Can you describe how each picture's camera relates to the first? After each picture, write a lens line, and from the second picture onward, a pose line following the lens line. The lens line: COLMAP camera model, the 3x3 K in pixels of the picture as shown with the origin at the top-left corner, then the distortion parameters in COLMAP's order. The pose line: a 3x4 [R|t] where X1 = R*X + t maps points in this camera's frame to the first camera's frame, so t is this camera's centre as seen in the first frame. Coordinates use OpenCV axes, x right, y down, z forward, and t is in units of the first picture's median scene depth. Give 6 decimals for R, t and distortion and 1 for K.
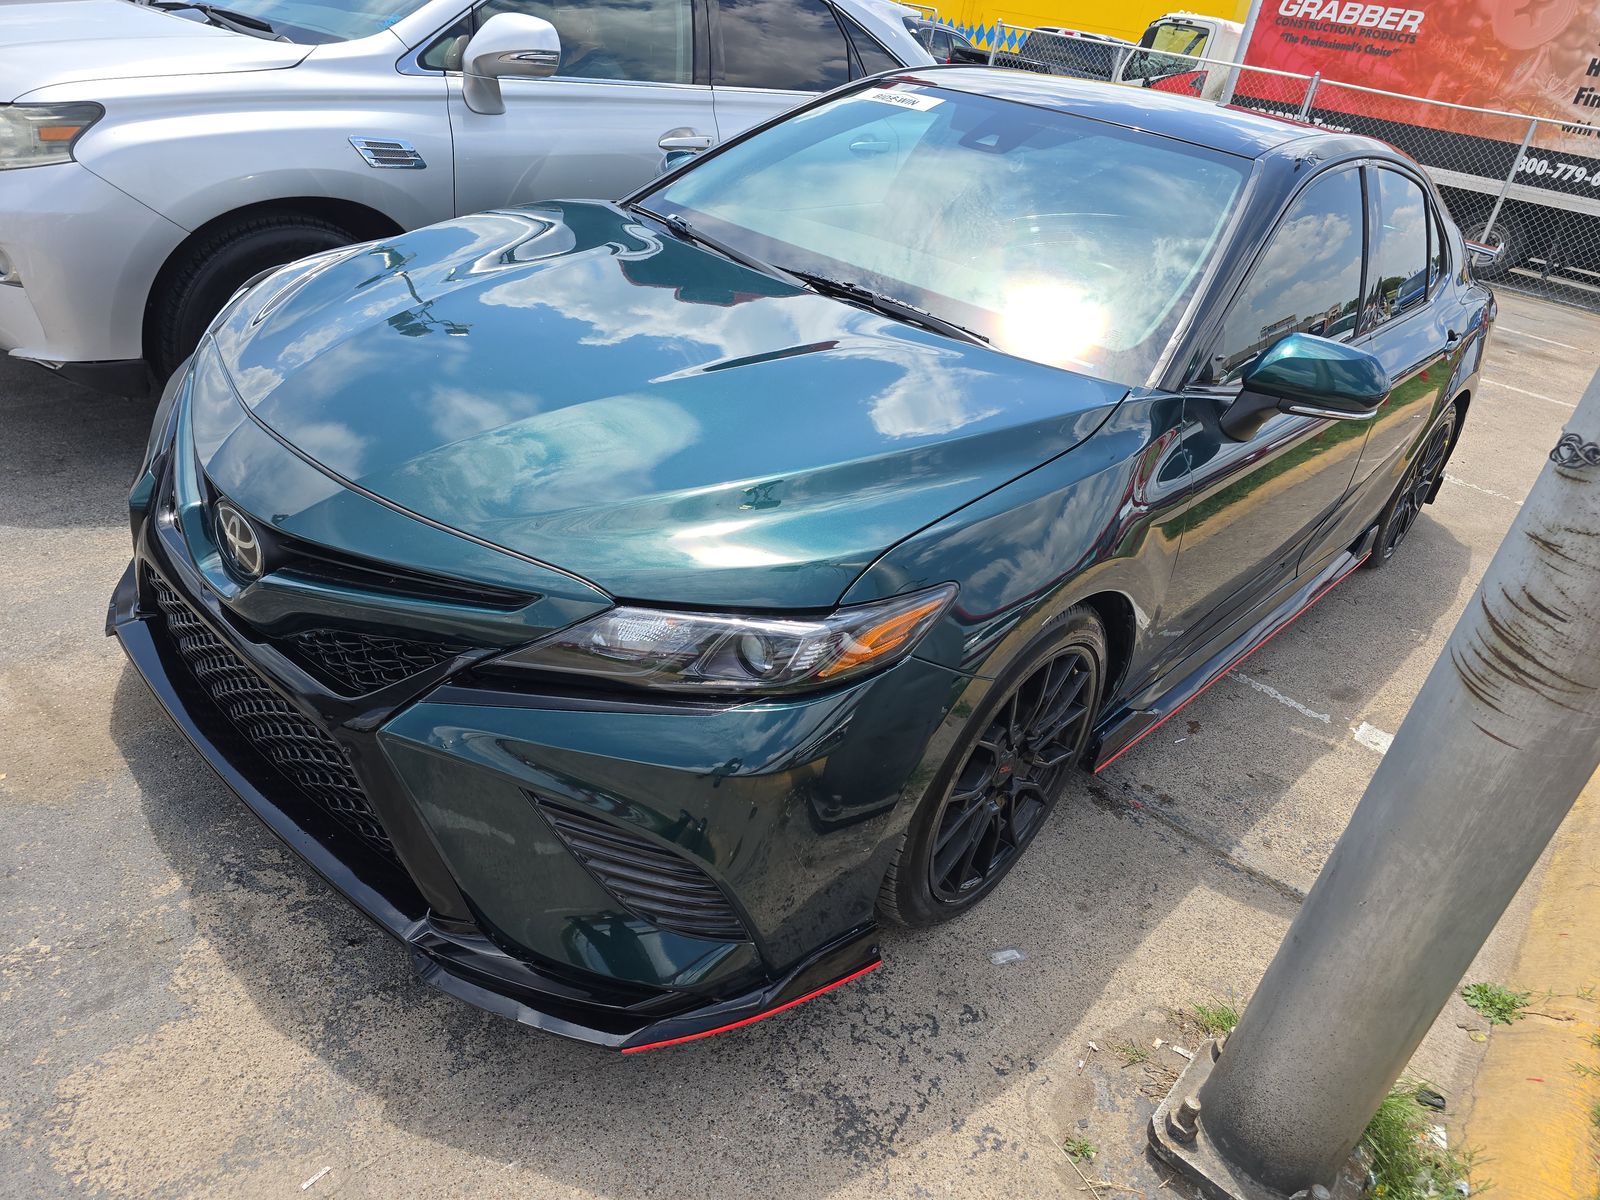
lens RADIAL K [[1084.6, 0, 800.0], [0, 1084.6, 600.0], [0, 0, 1]] dist [0.022619, -0.019044]
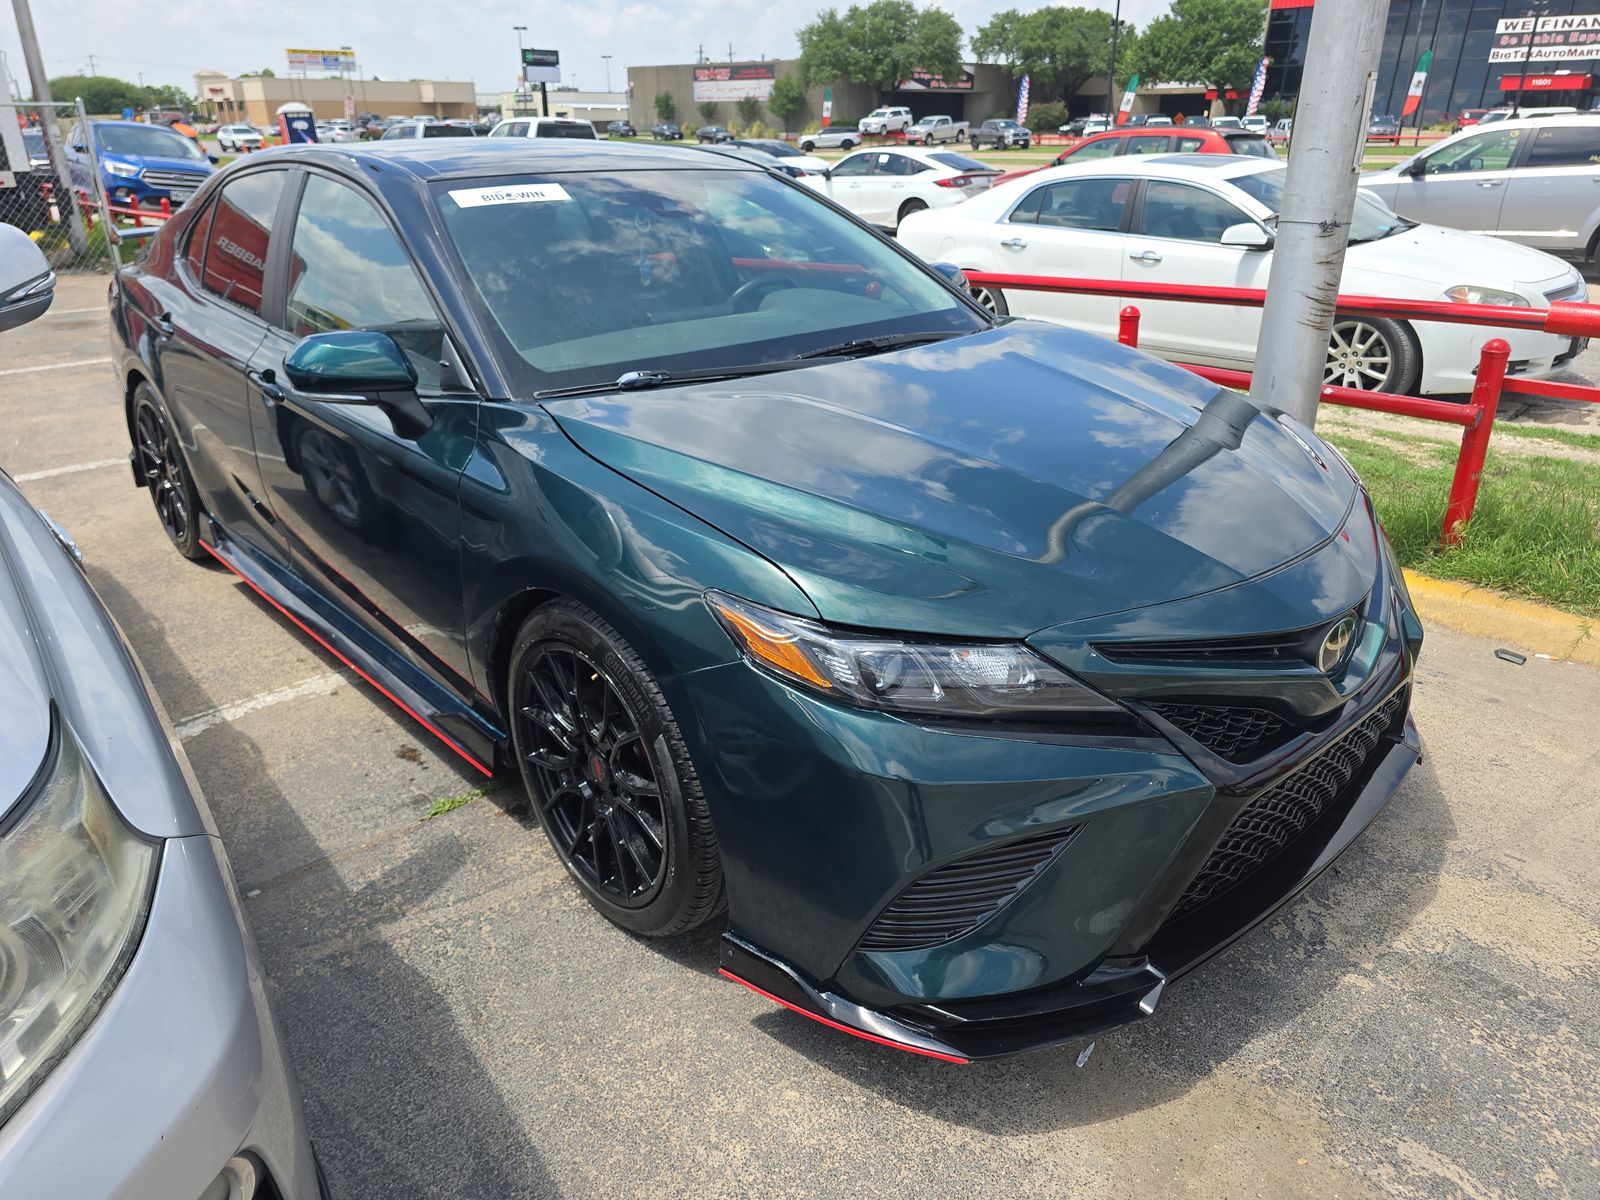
lens RADIAL K [[1088.8, 0, 806.0], [0, 1088.8, 593.3], [0, 0, 1]] dist [0.040580, -0.037180]
pose [[0.095572, -0.529528, 0.842892, -1.309203], [0.490686, 0.761802, 0.422948, -0.738254], [-0.866079, 0.373174, 0.332639, 0.941586]]
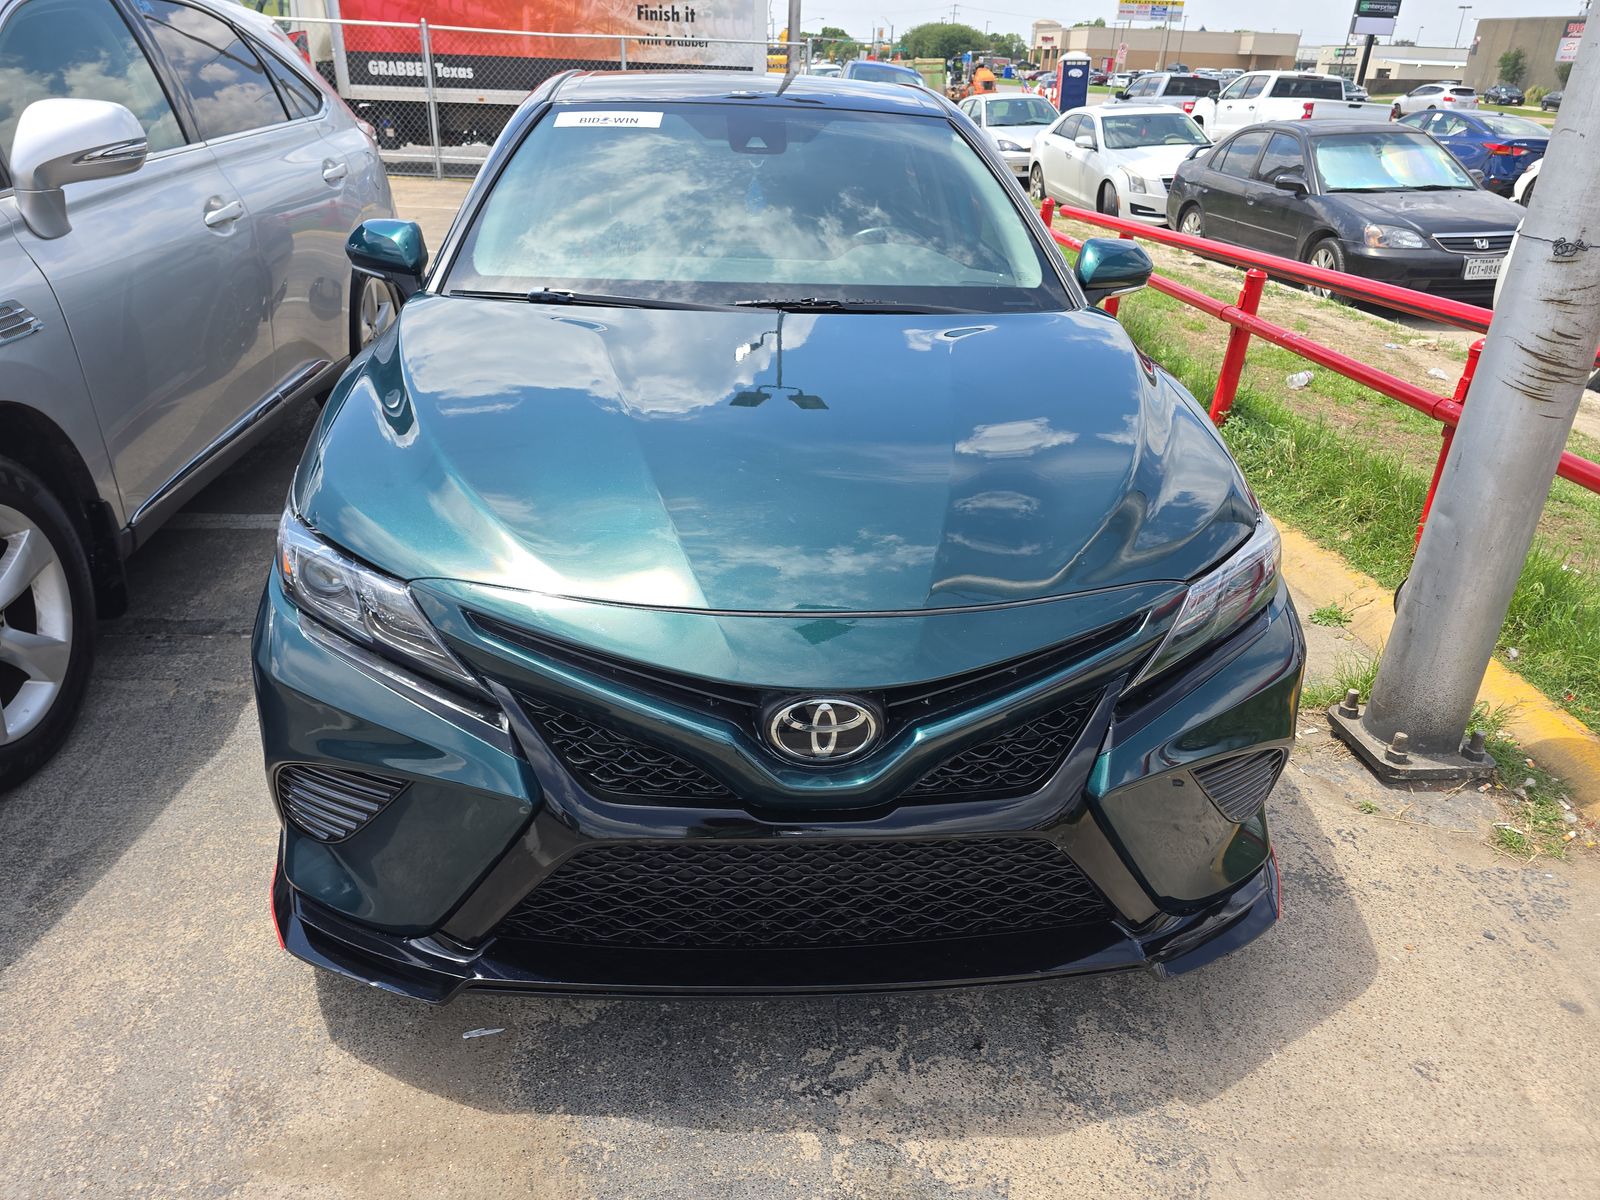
lens RADIAL K [[1088.8, 0, 806.0], [0, 1088.8, 593.3], [0, 0, 1]] dist [0.040580, -0.037180]
pose [[0.682678, -0.431602, 0.589636, -0.883580], [0.410567, 0.894070, 0.179089, -0.283131], [-0.604471, 0.119825, 0.787564, 0.247340]]
